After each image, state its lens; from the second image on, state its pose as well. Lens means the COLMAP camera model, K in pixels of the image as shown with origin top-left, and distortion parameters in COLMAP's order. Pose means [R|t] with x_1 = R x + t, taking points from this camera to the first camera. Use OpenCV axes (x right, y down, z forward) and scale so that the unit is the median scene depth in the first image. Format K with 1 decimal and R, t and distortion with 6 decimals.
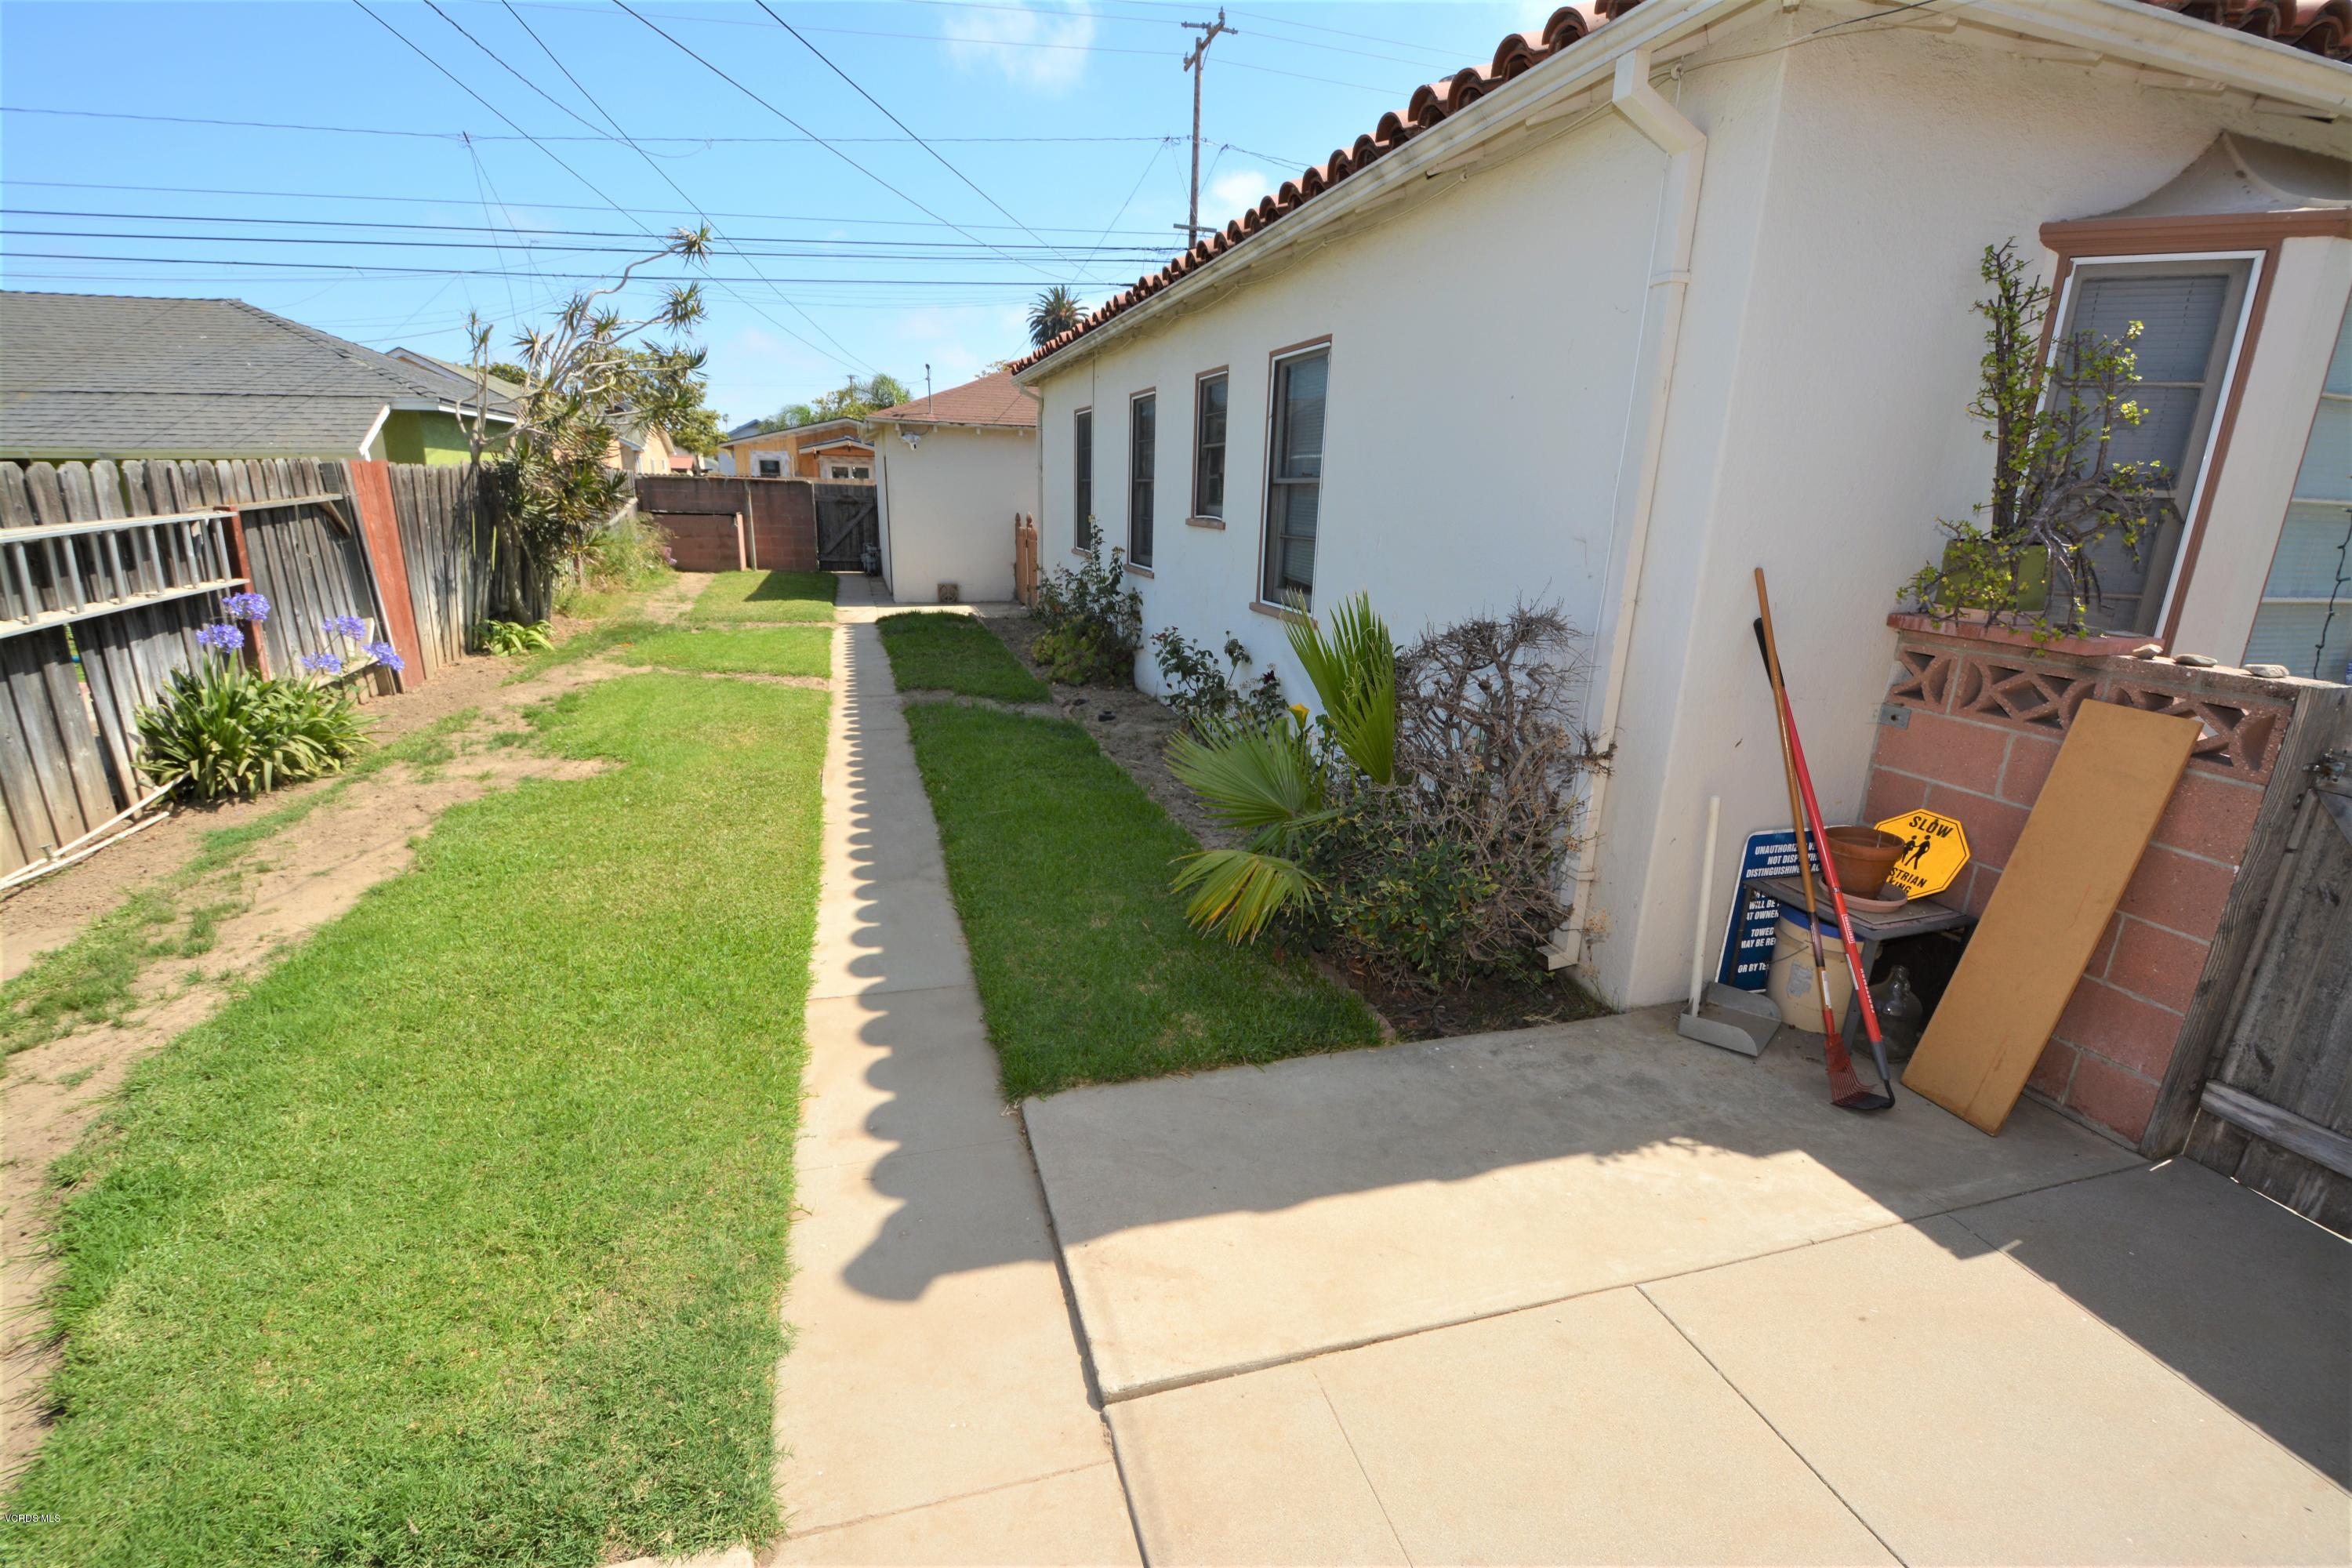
lens RADIAL K [[1027.2, 0, 1176.5], [0, 1027.2, 785.1], [0, 0, 1]] dist [0.002403, -0.014381]
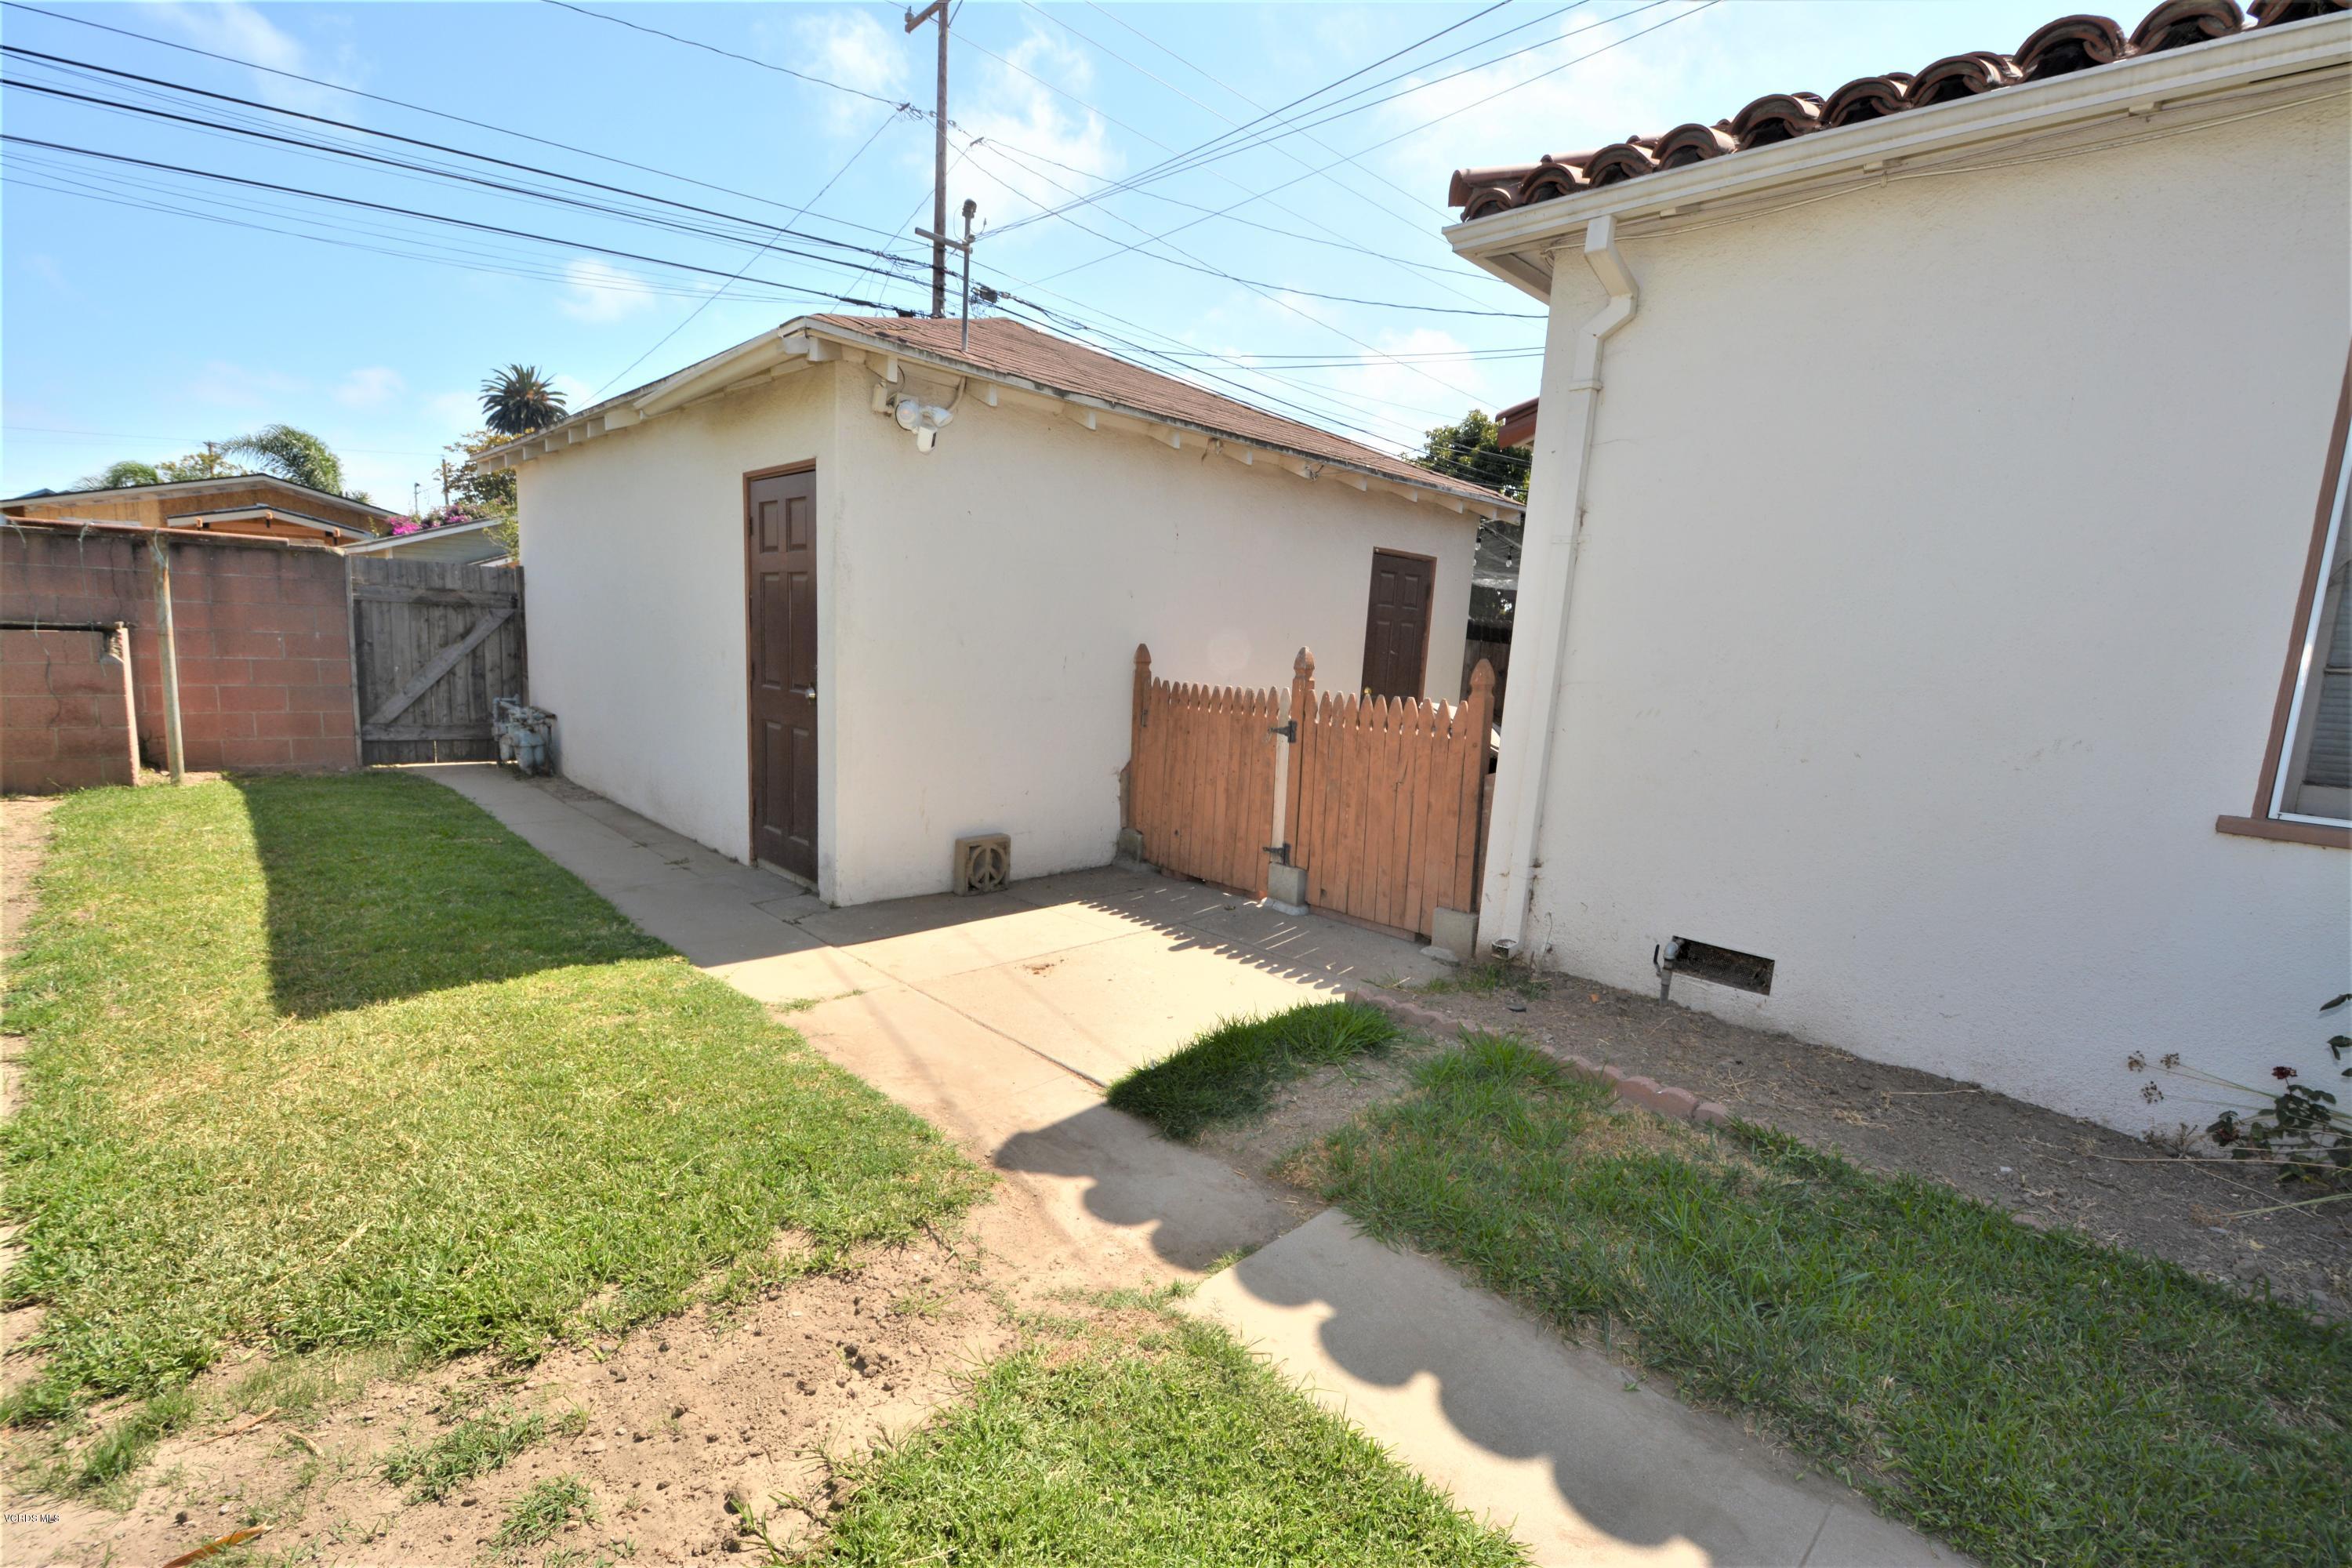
lens RADIAL K [[1027.2, 0, 1170.8], [0, 1027.2, 788.4], [0, 0, 1]] dist [0.002403, -0.014381]
pose [[0.895237, -0.046403, 0.443167, -0.240104], [0.094514, 0.991707, -0.087089, -0.132644], [-0.435450, 0.119851, 0.892199, 0.493272]]
